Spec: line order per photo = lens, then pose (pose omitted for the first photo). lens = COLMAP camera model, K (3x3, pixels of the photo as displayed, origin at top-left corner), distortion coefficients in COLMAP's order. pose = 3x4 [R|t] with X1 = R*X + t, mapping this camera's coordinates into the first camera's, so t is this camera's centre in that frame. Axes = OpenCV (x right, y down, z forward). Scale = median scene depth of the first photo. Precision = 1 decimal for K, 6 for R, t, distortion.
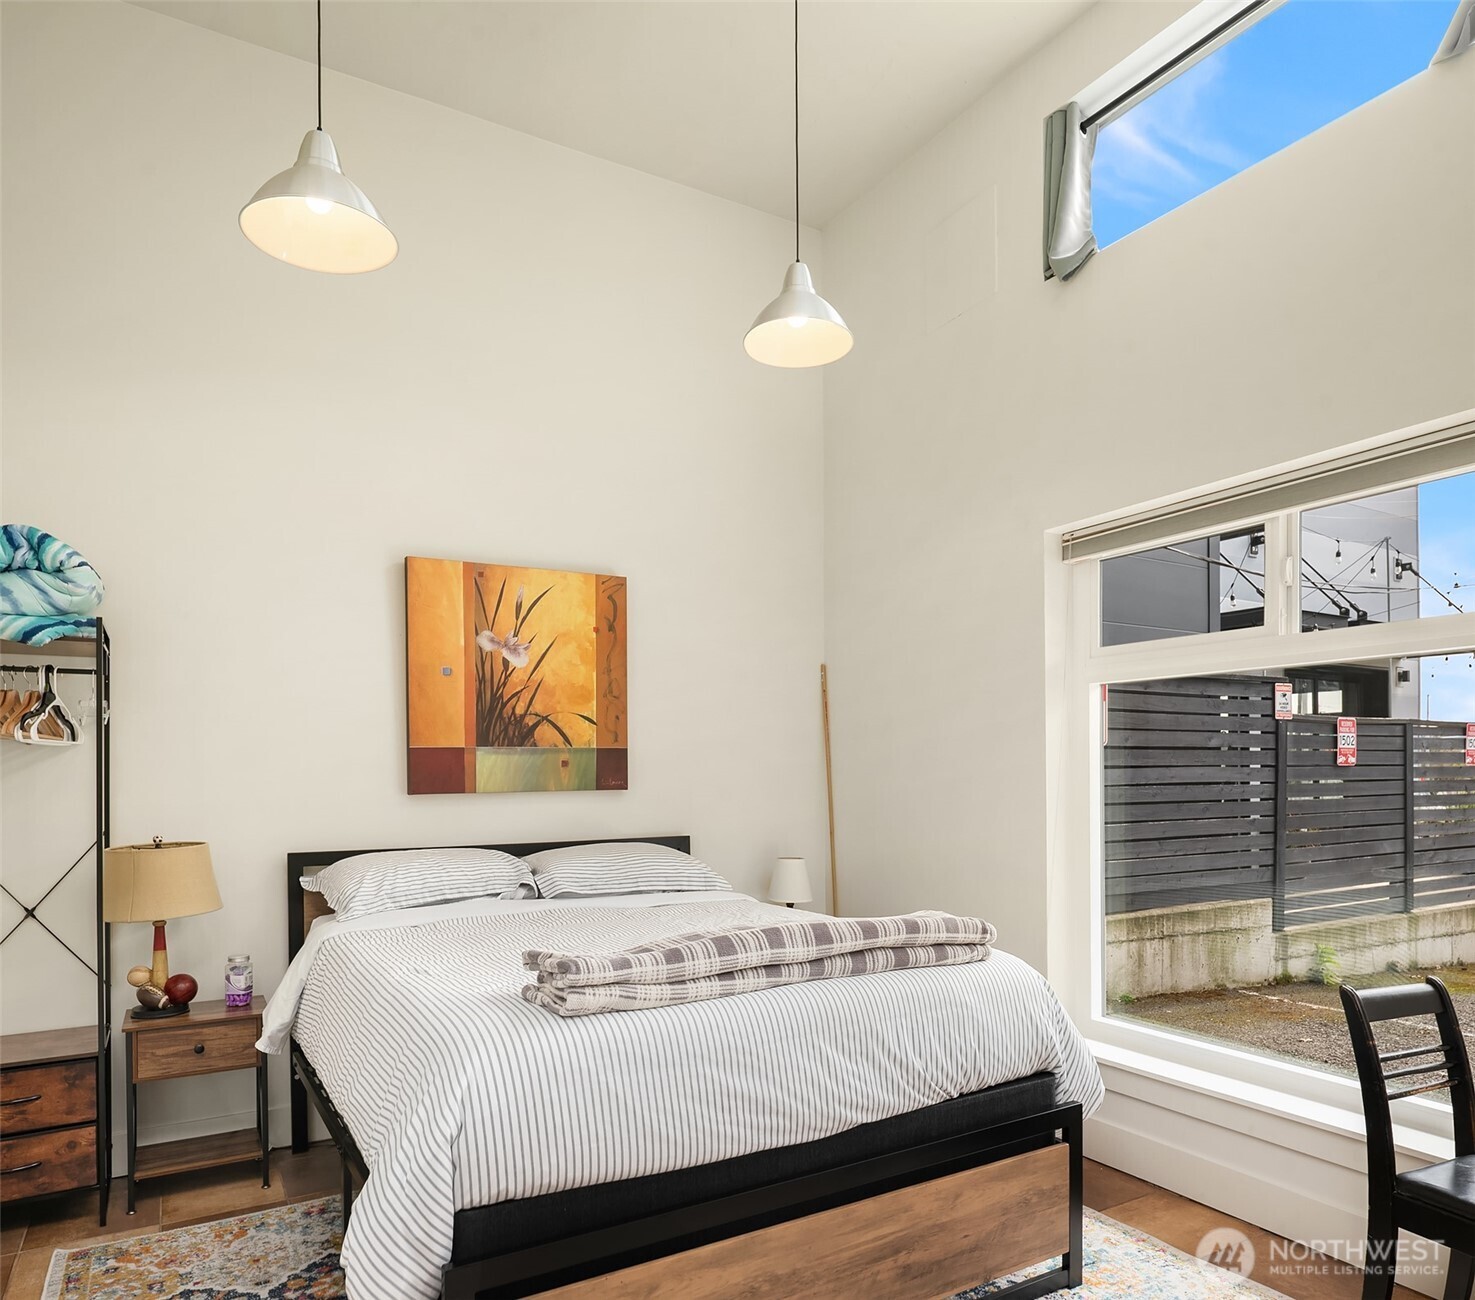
lens RADIAL K [[977.7, 0, 739.7], [0, 977.7, 786.2], [0, 0, 1]] dist [-0.006916, -0.001570]
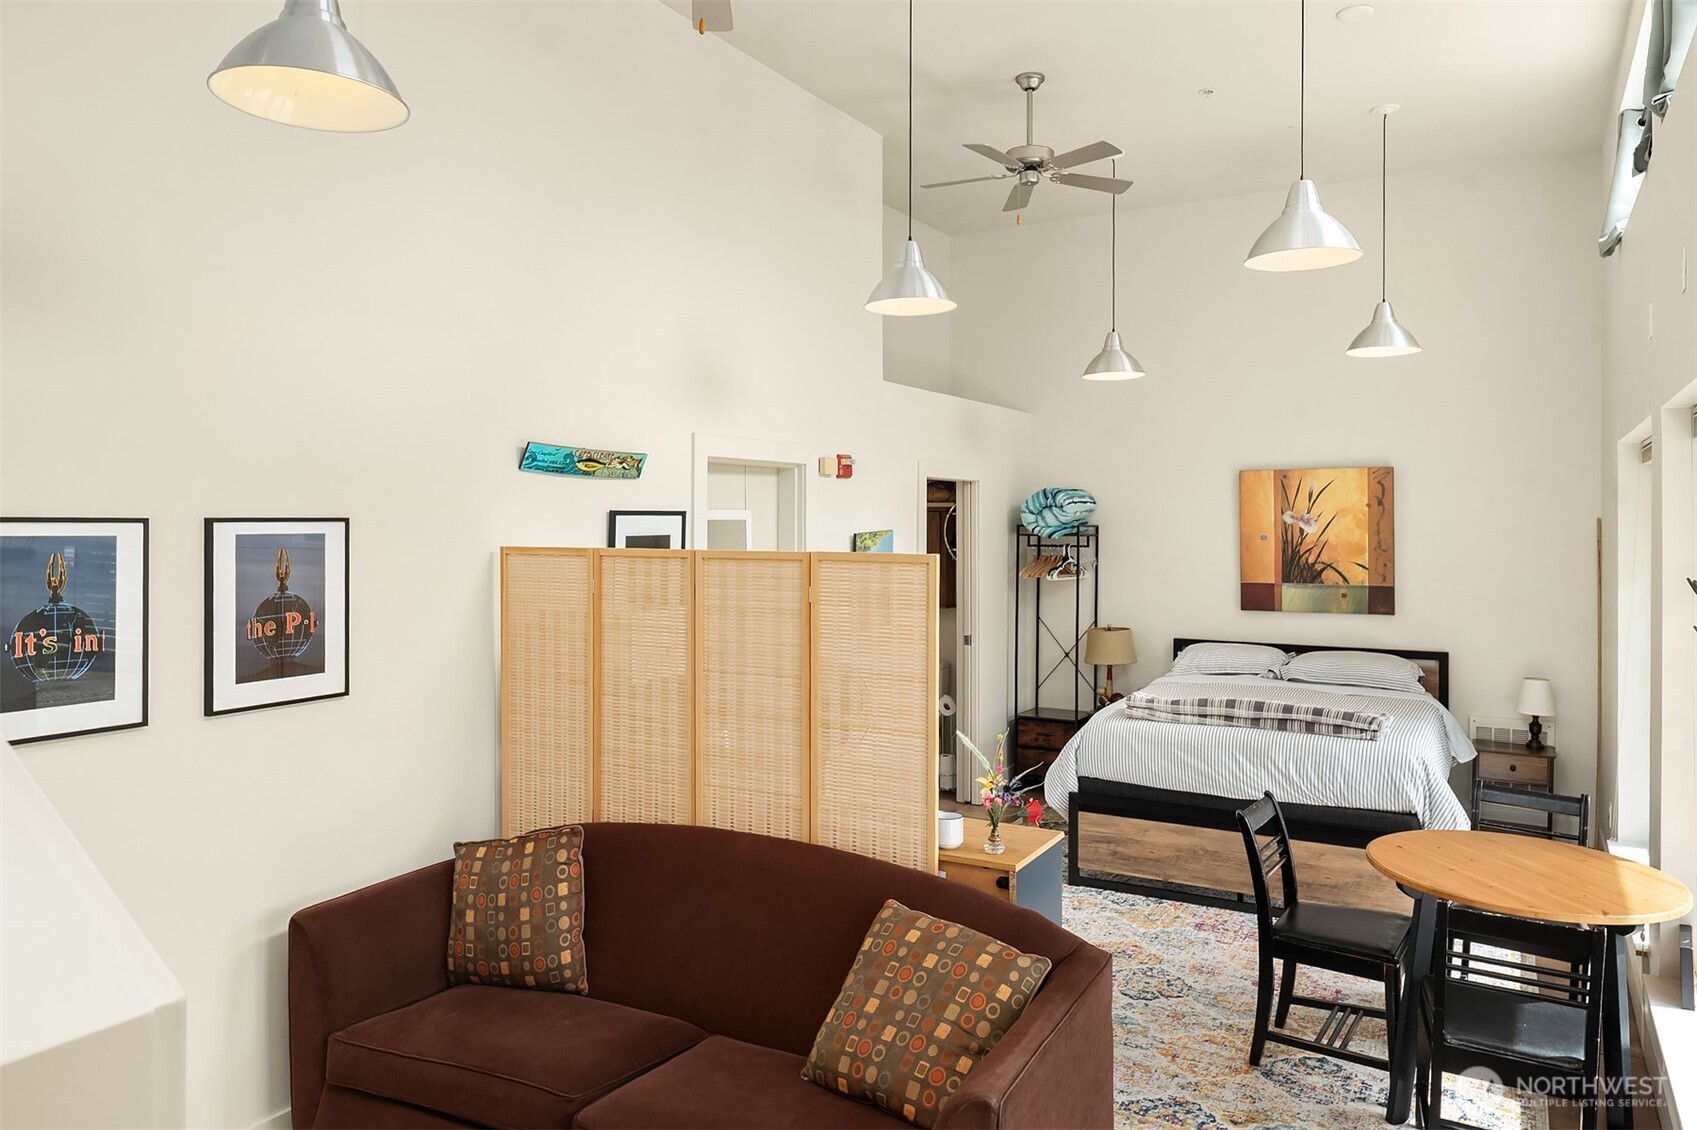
lens RADIAL K [[1175.9, 0, 843.8], [0, 1175.9, 527.1], [0, 0, 1]] dist [-0.005239, -0.001568]
pose [[0.482605, 0.015964, -0.875693, 1.074627], [-0.014217, 0.999845, 0.010392, -0.141944], [0.875723, 0.007435, 0.482757, -0.569699]]
